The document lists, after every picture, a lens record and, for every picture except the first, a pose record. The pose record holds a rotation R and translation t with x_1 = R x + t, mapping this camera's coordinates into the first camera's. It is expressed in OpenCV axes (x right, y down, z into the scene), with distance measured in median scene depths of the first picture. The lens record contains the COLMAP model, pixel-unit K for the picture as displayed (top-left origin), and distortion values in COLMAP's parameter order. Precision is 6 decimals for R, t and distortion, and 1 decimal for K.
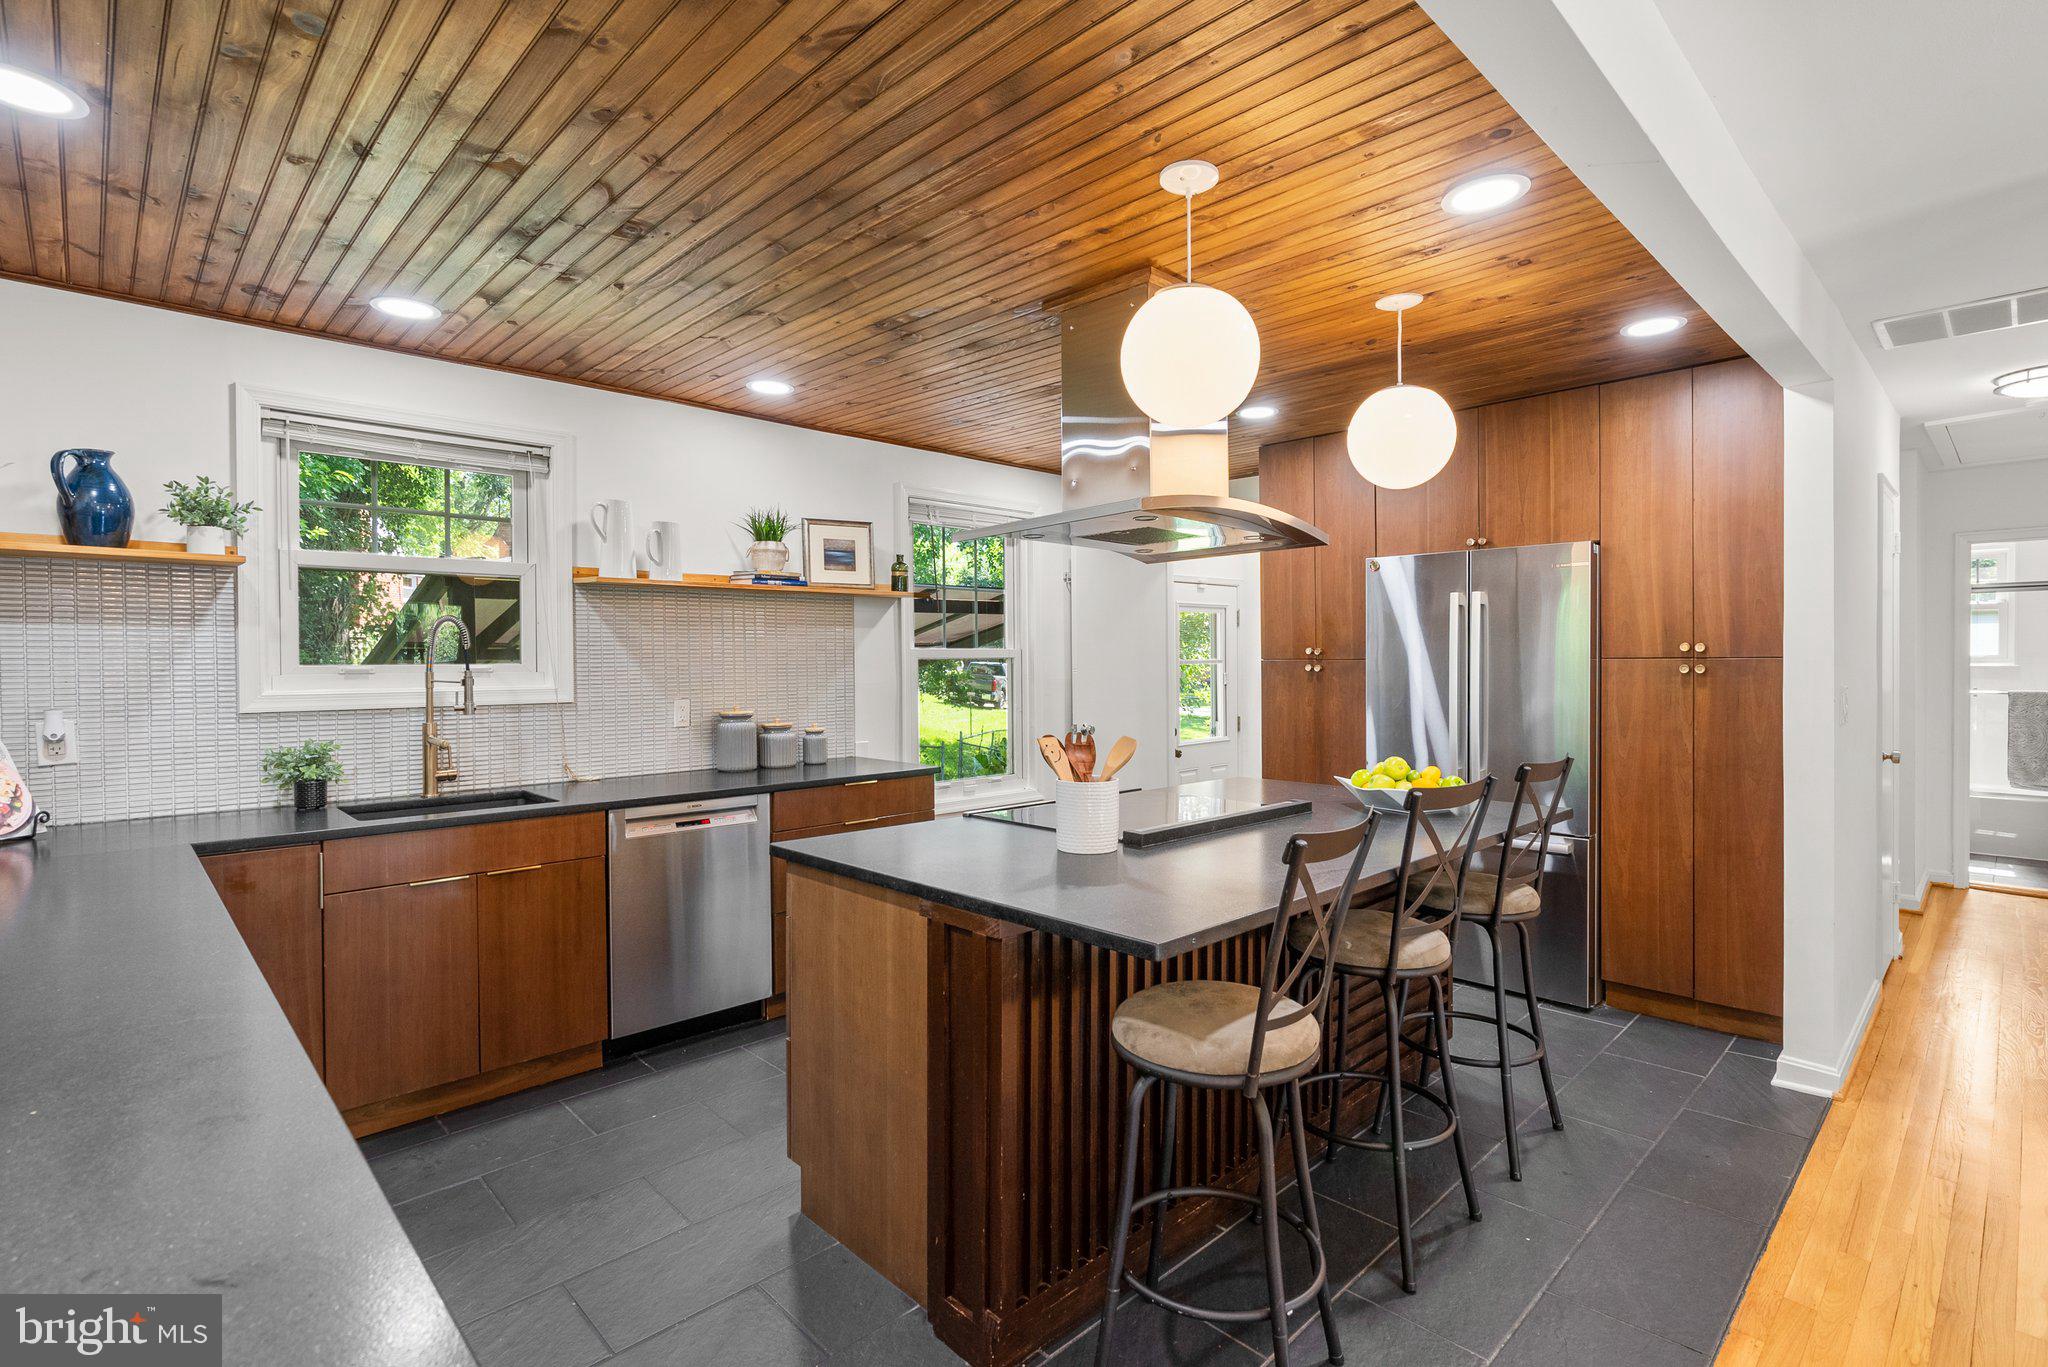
lens RADIAL K [[941.1, 0, 1028.9], [0, 941.1, 669.3], [0, 0, 1]] dist [-0.008711, 0.004870]
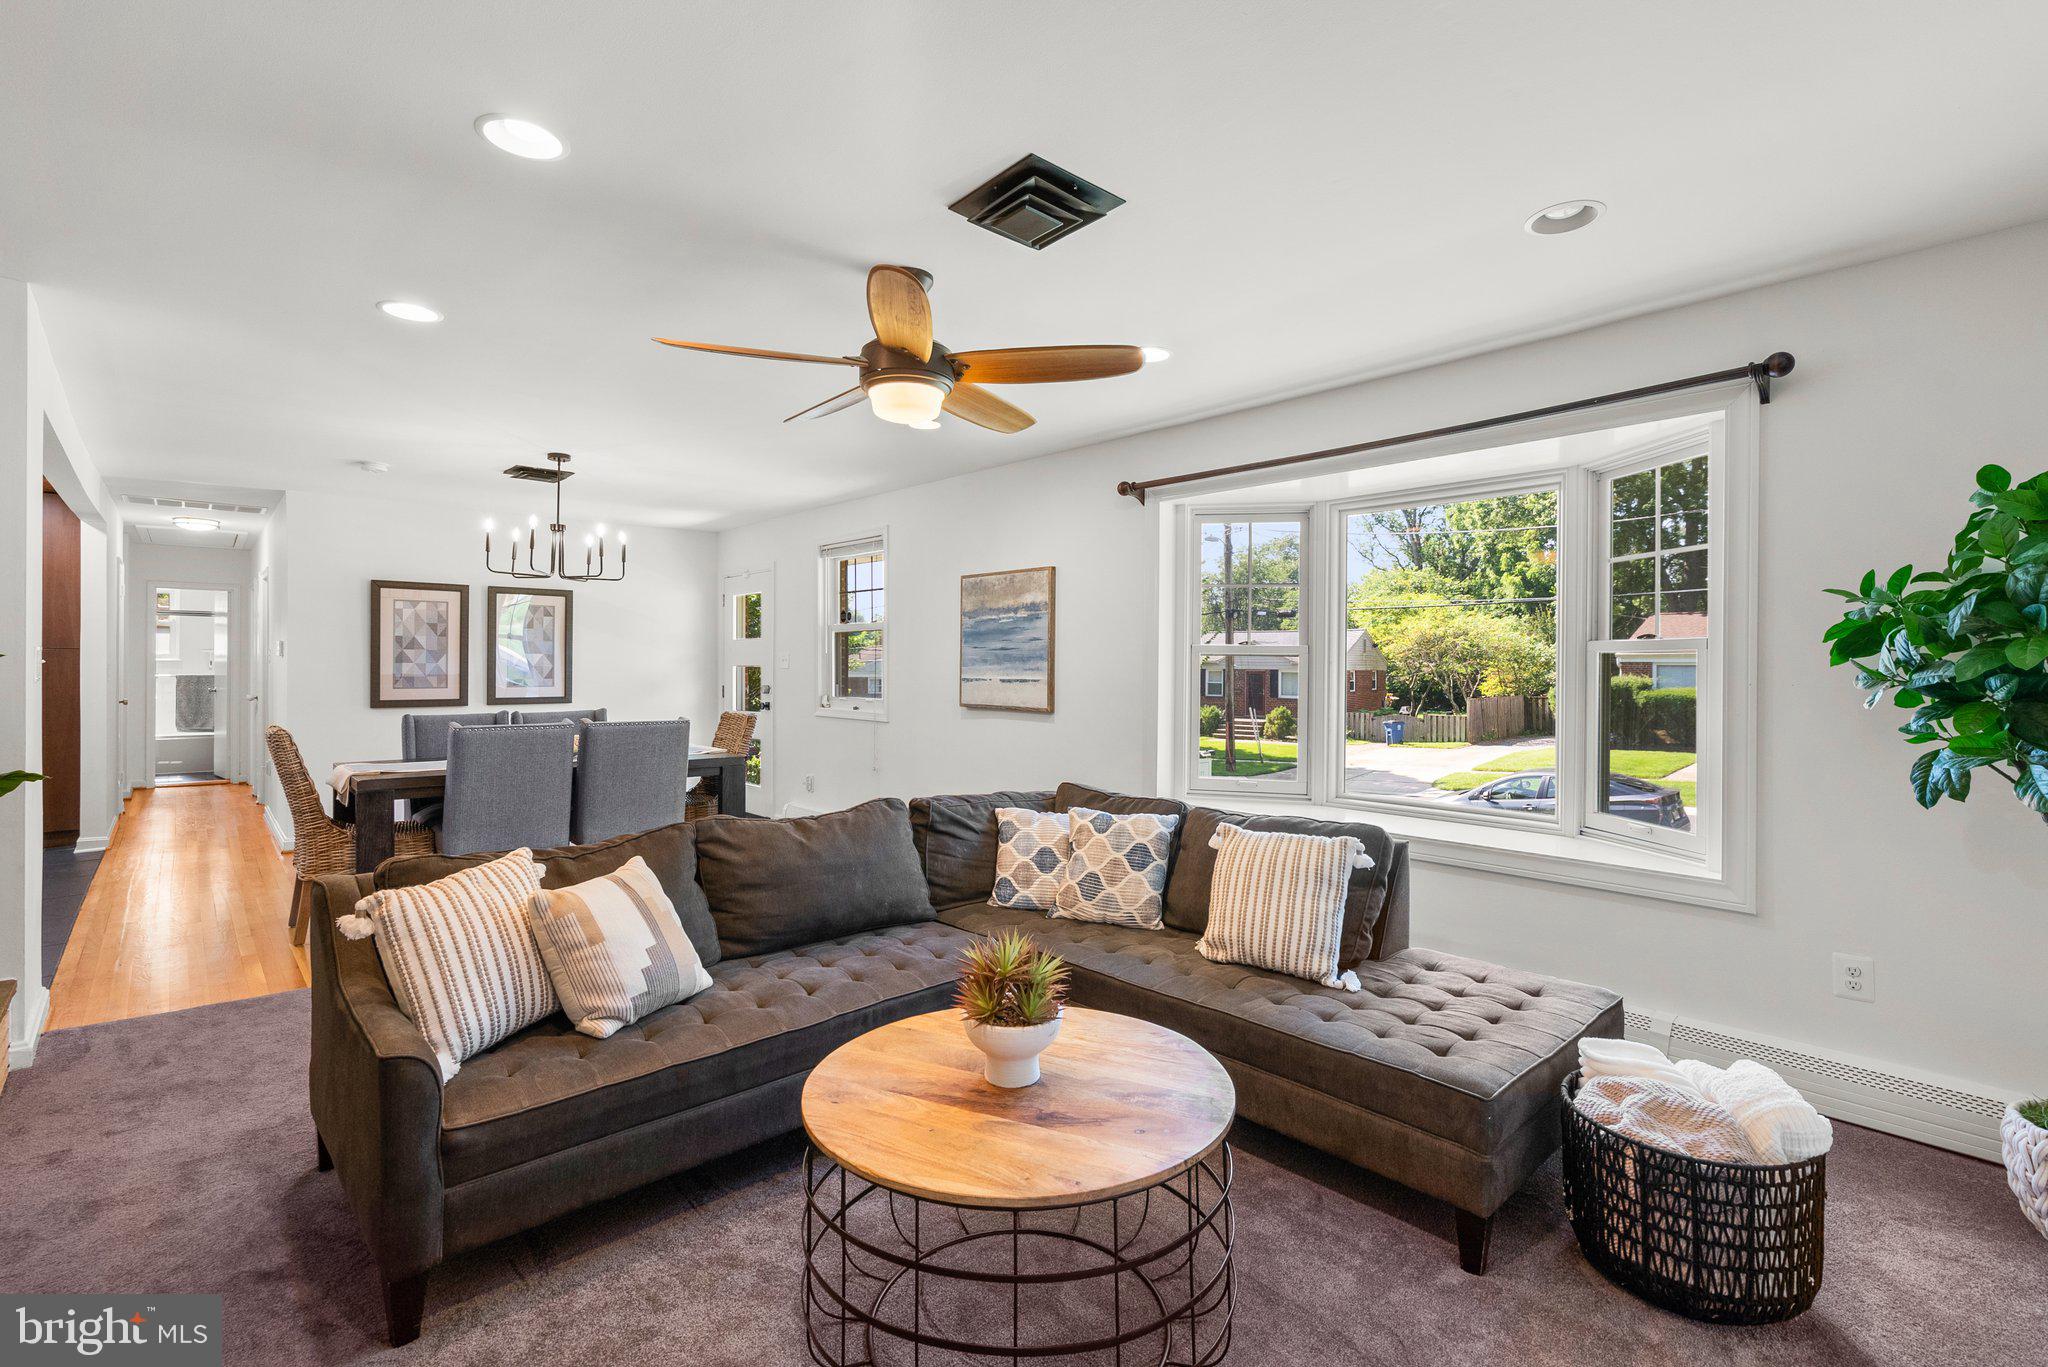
lens RADIAL K [[941.1, 0, 1028.1], [0, 941.1, 668.5], [0, 0, 1]] dist [-0.008711, 0.004870]
pose [[0.021668, 0.004602, 0.999755, -1.010150], [0.001571, 0.999988, -0.004637, 0.035352], [-0.999764, 0.001671, 0.021661, -0.944237]]
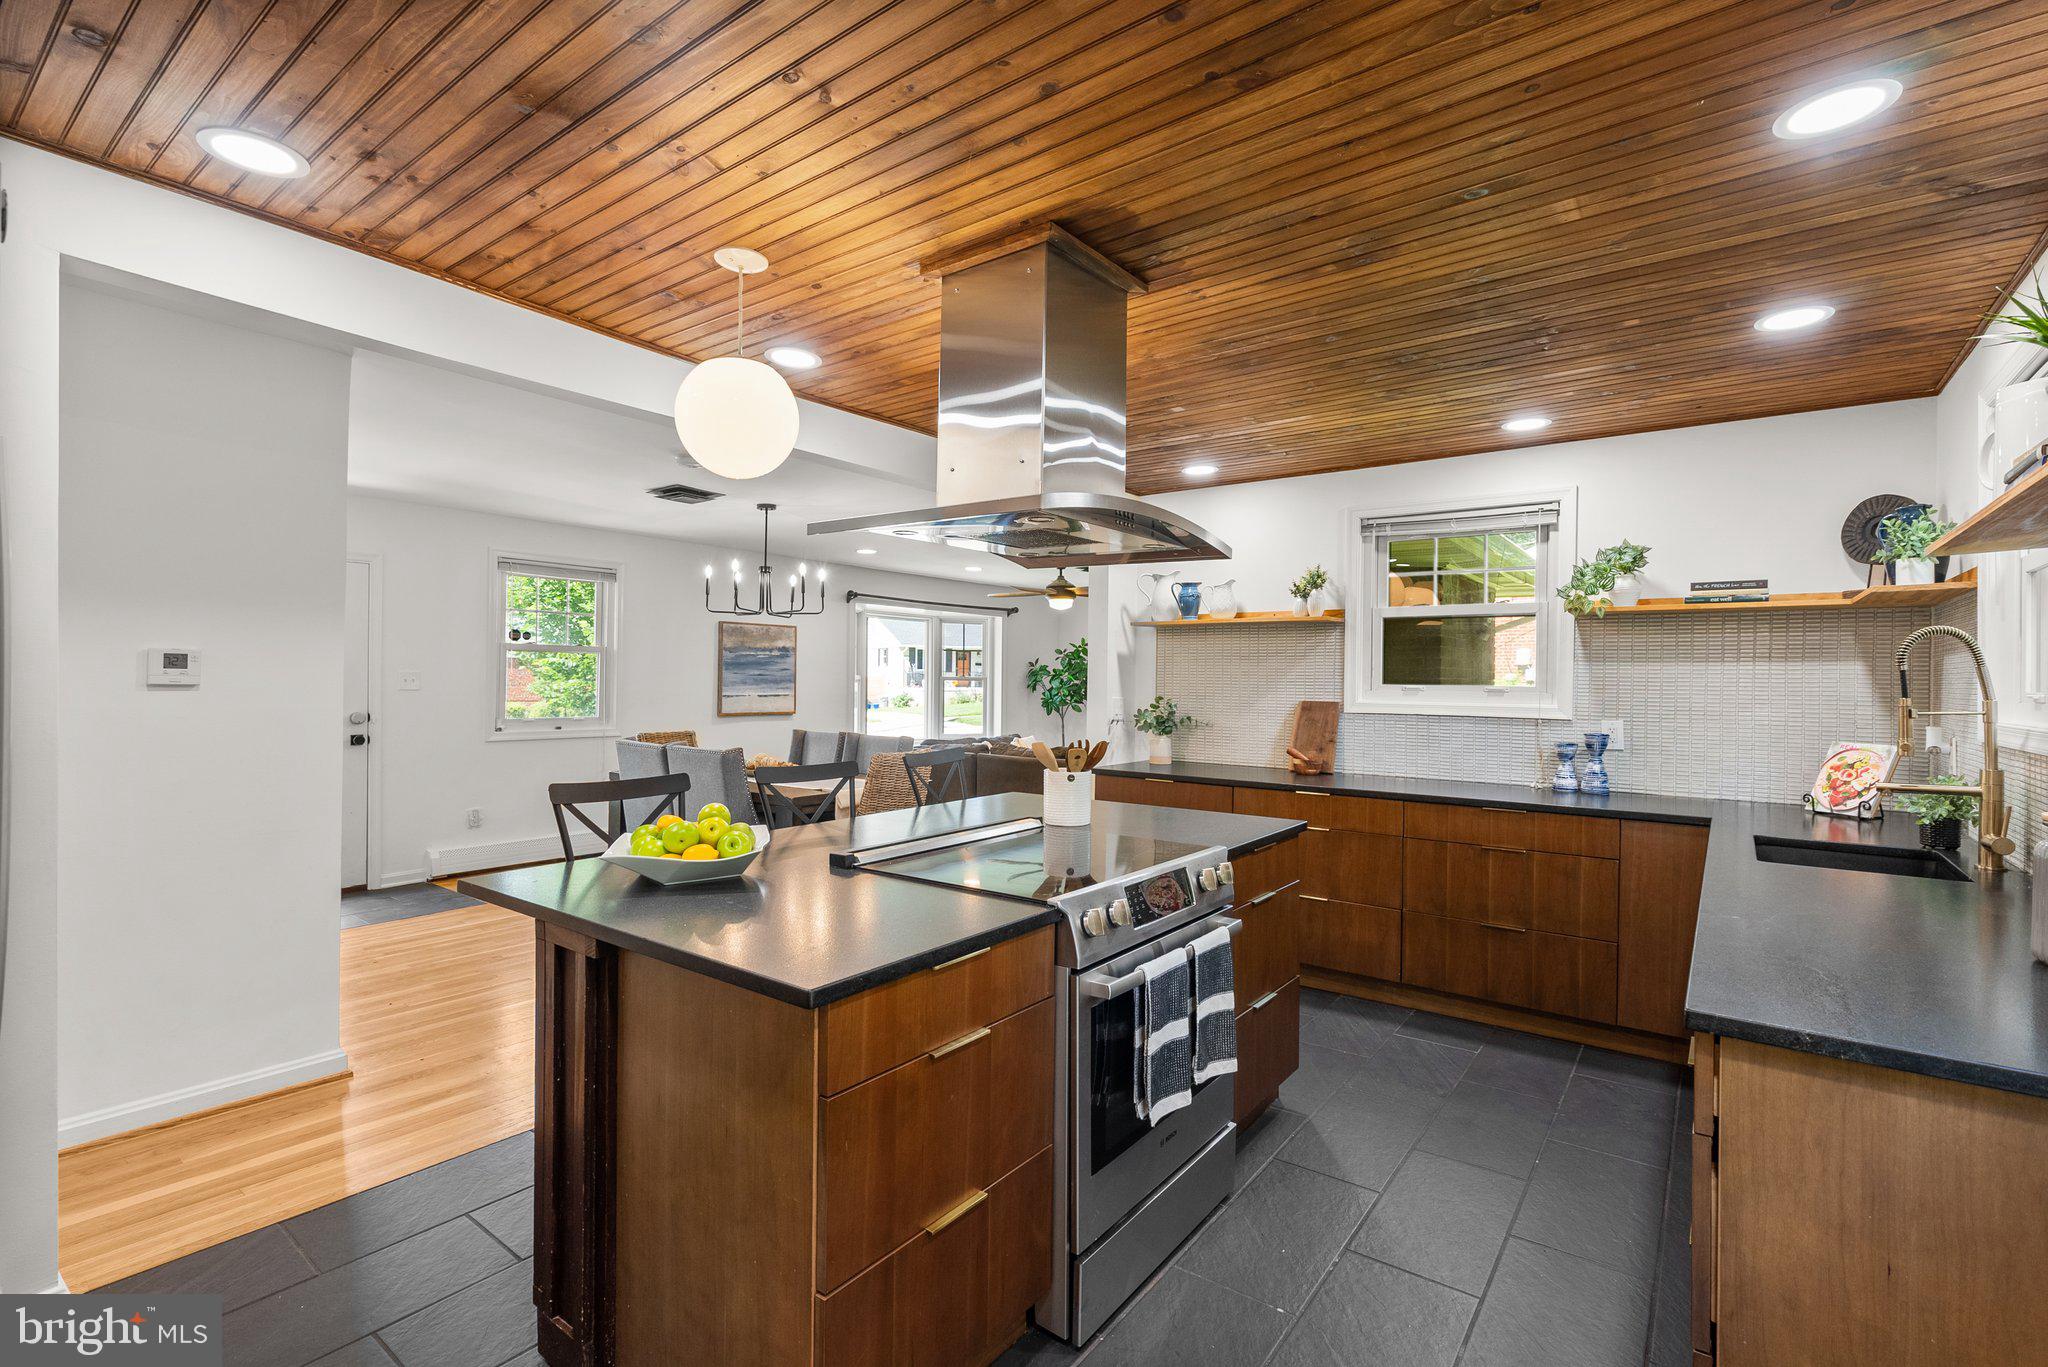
lens RADIAL K [[941.1, 0, 1018.7], [0, 941.1, 682.6], [0, 0, 1]] dist [-0.008711, 0.004870]
pose [[-0.988498, -0.004430, -0.151170, 0.202108], [-0.006235, 0.999915, 0.011472, -0.013771], [0.151107, 0.012283, -0.988441, 1.418110]]
